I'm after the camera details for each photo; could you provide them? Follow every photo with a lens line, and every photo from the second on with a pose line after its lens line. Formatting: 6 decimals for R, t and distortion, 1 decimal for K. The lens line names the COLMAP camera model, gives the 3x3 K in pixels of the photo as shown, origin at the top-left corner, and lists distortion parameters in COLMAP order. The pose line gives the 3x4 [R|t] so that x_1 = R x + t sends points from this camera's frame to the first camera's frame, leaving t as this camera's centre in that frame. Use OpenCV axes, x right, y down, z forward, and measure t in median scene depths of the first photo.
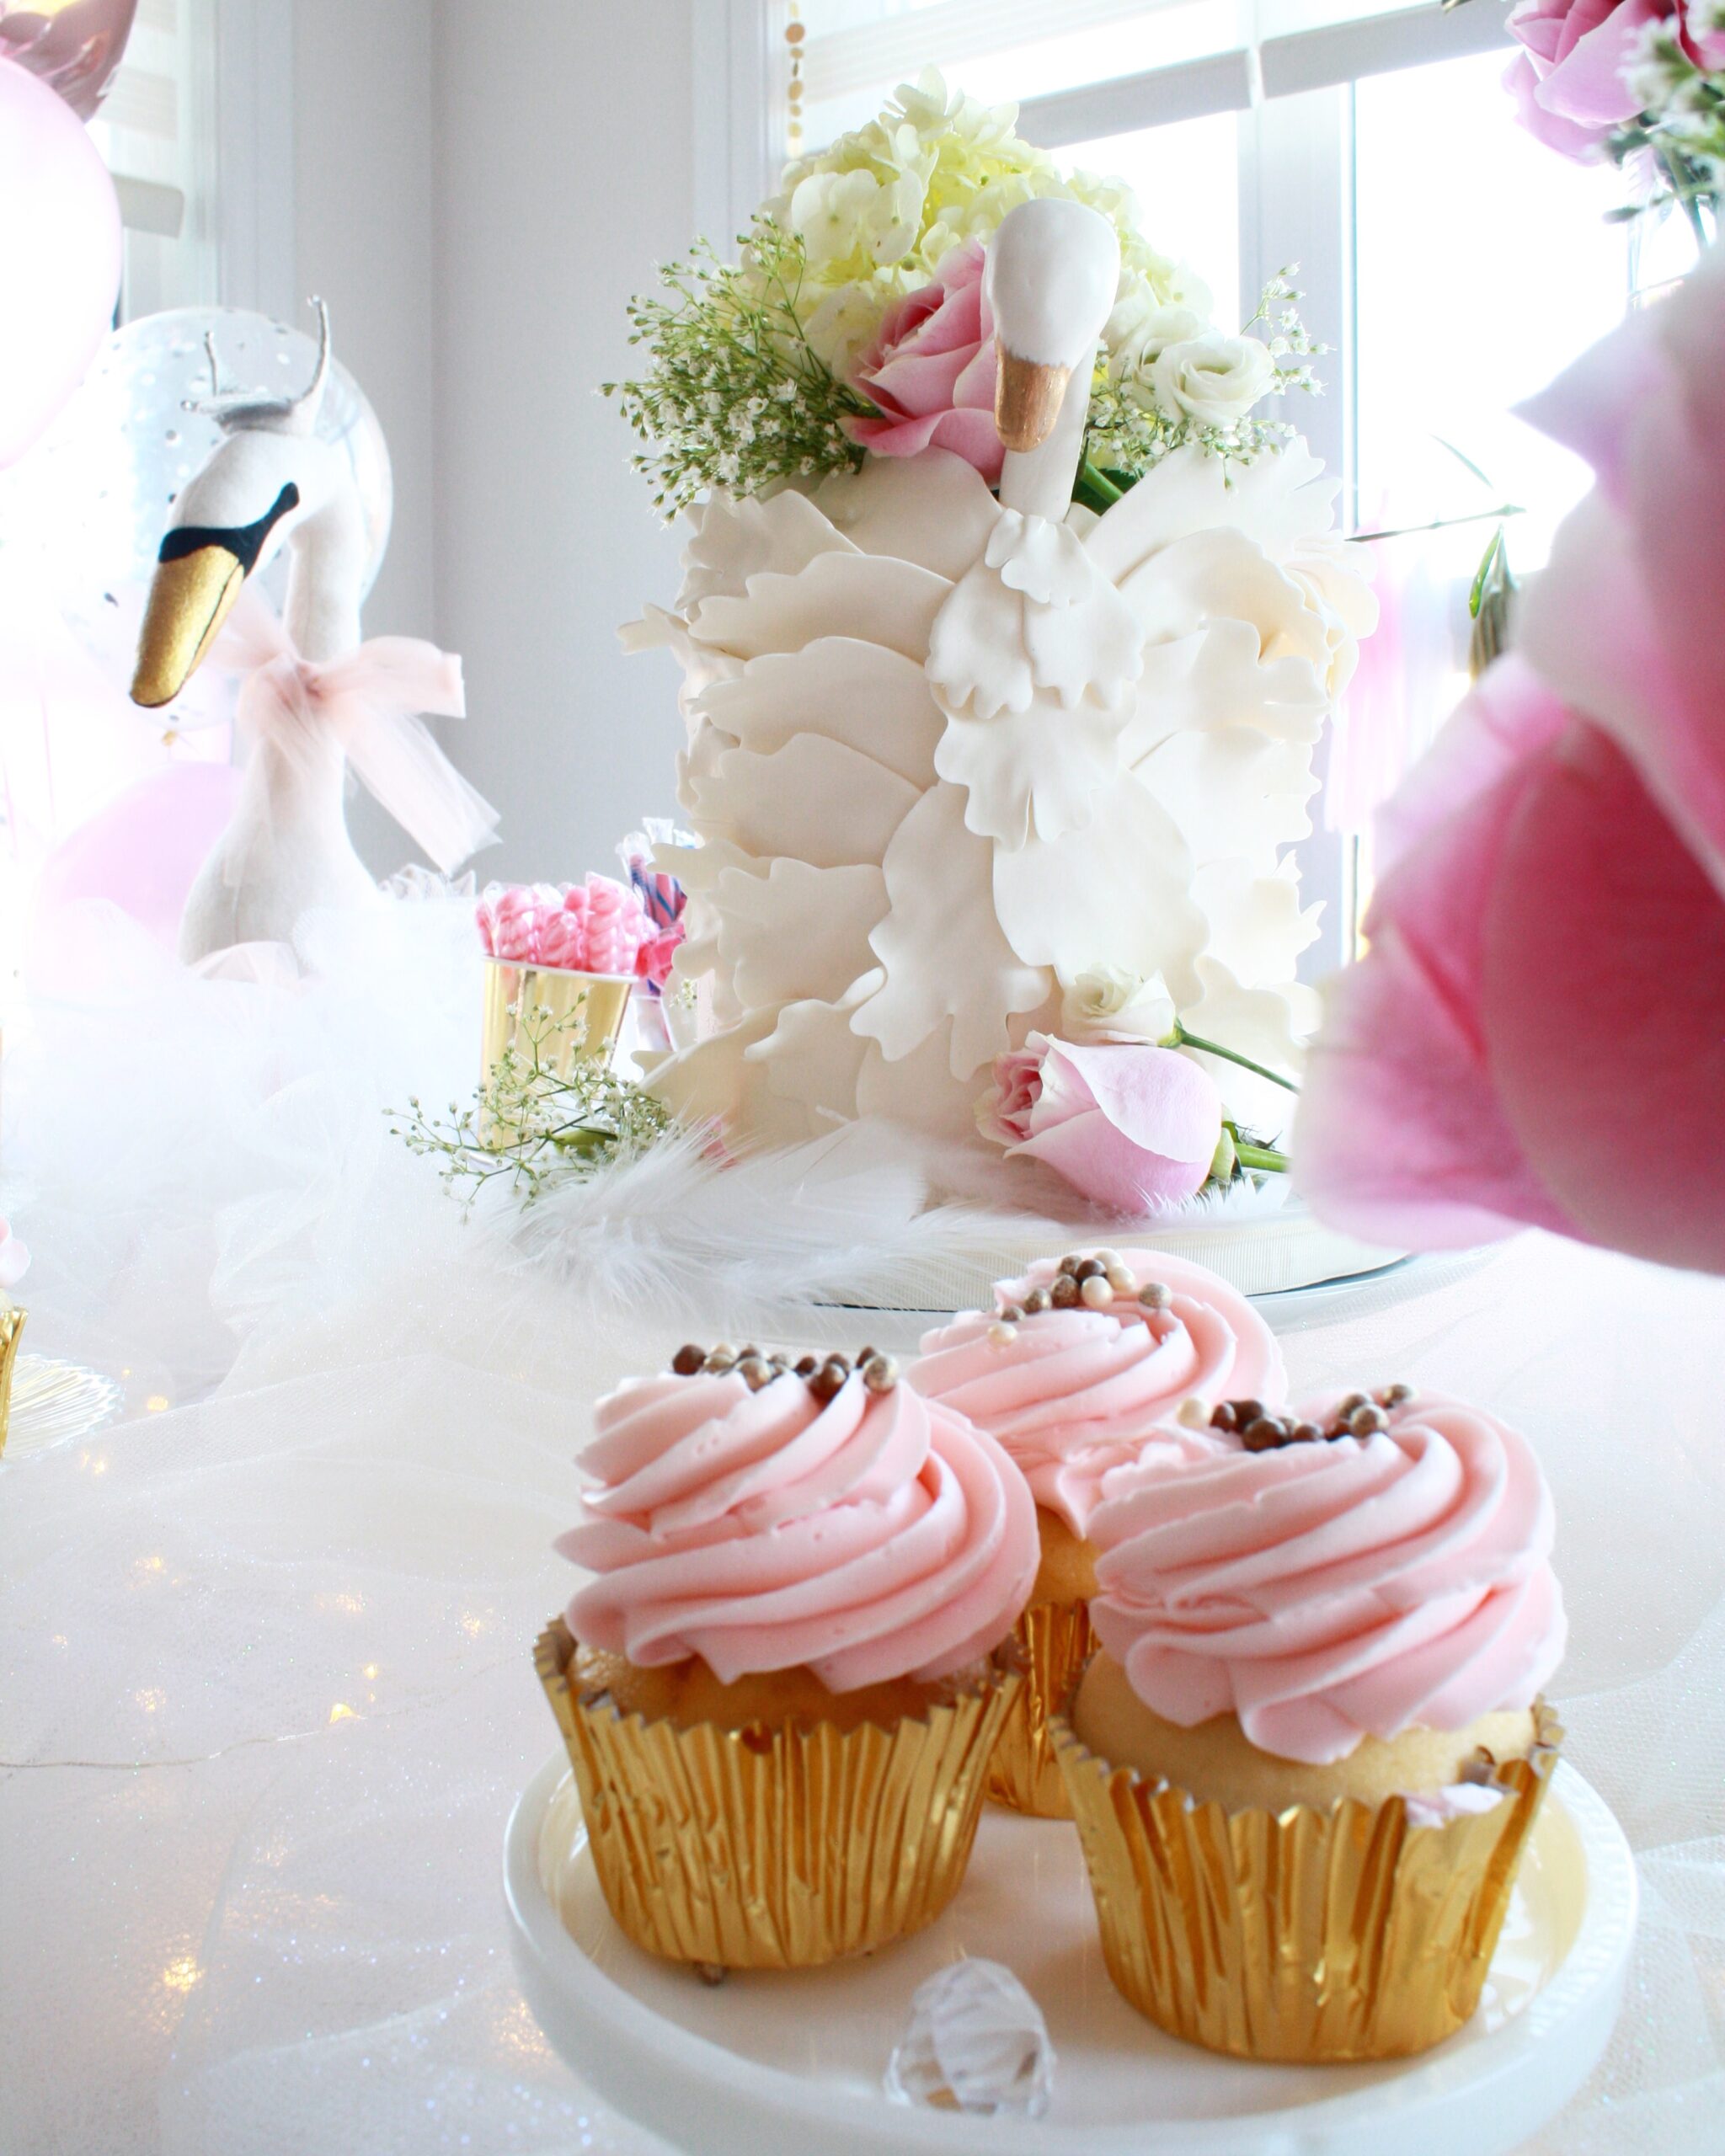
lens RADIAL K [[1977.2, 0, 864.1], [0, 1977.2, 1080.2], [0, 0, 1]] dist [-0.252286, 0.473681]
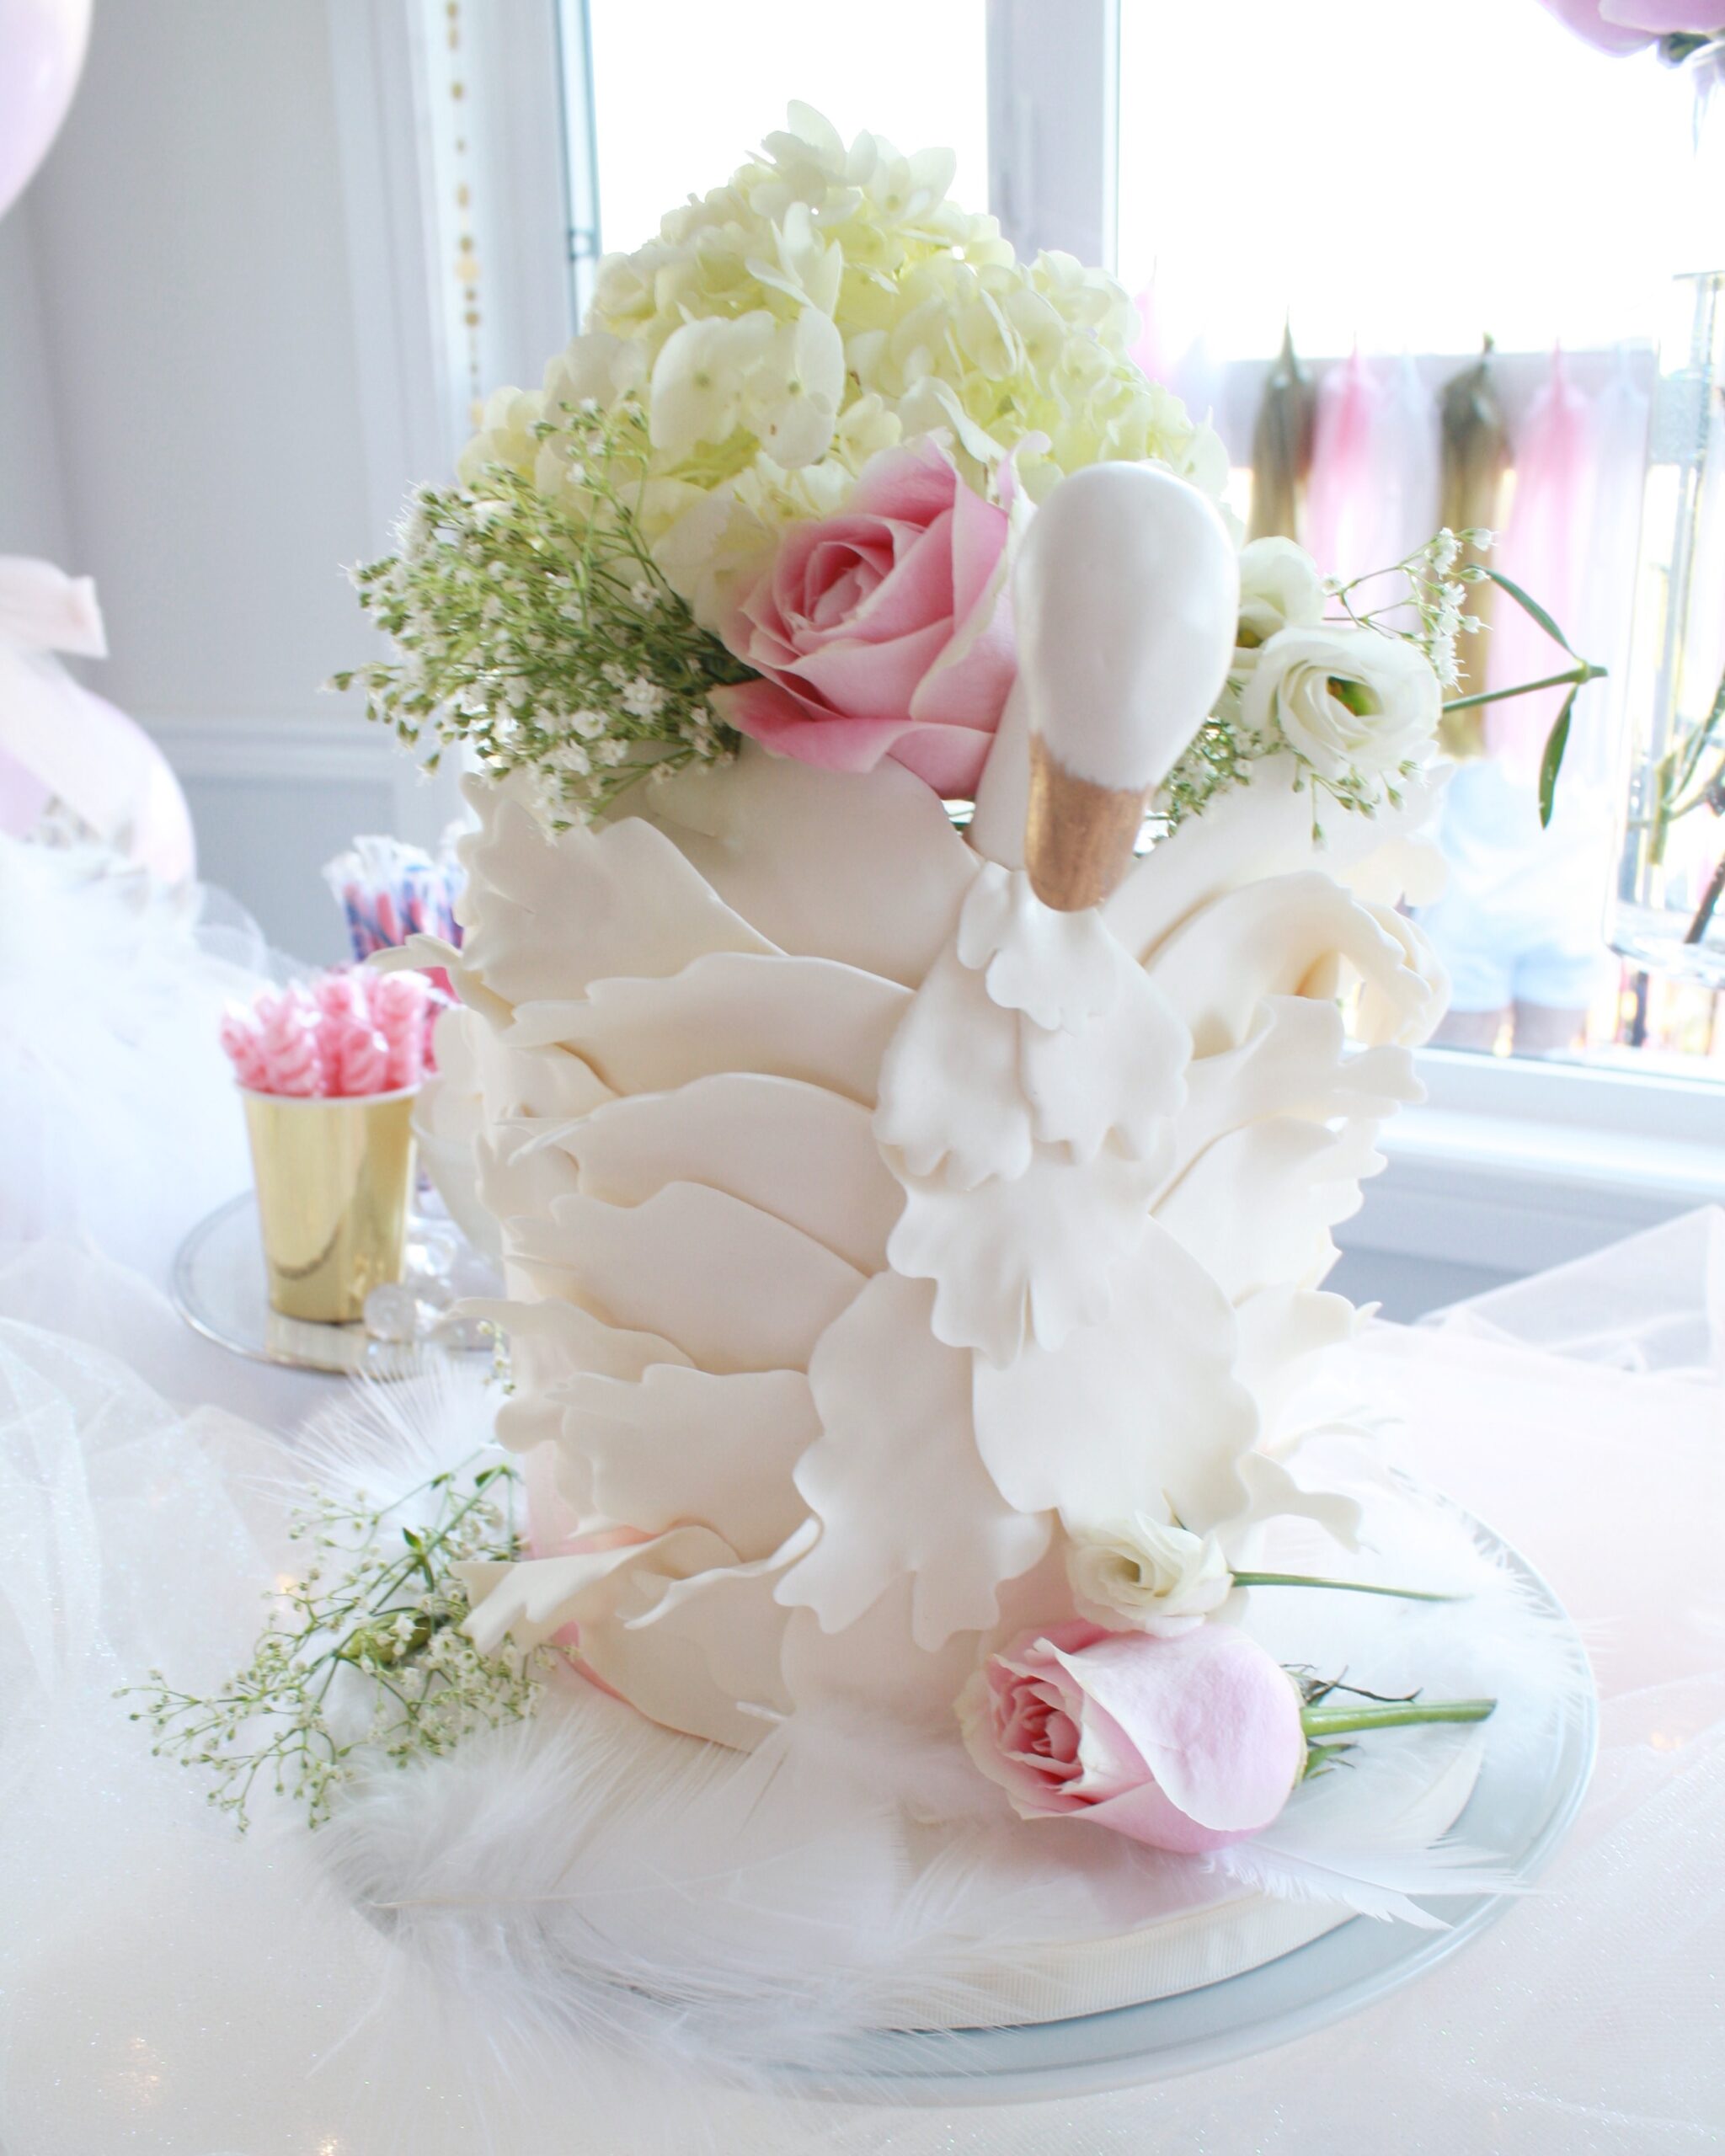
lens RADIAL K [[1977.2, 0, 864.1], [0, 1977.2, 1080.2], [0, 0, 1]] dist [-0.252286, 0.473681]
pose [[0.985674, -0.064244, 0.155944, -0.073759], [0.034705, 0.982083, 0.185223, -0.344466], [-0.165050, -0.177158, 0.970244, 0.350674]]
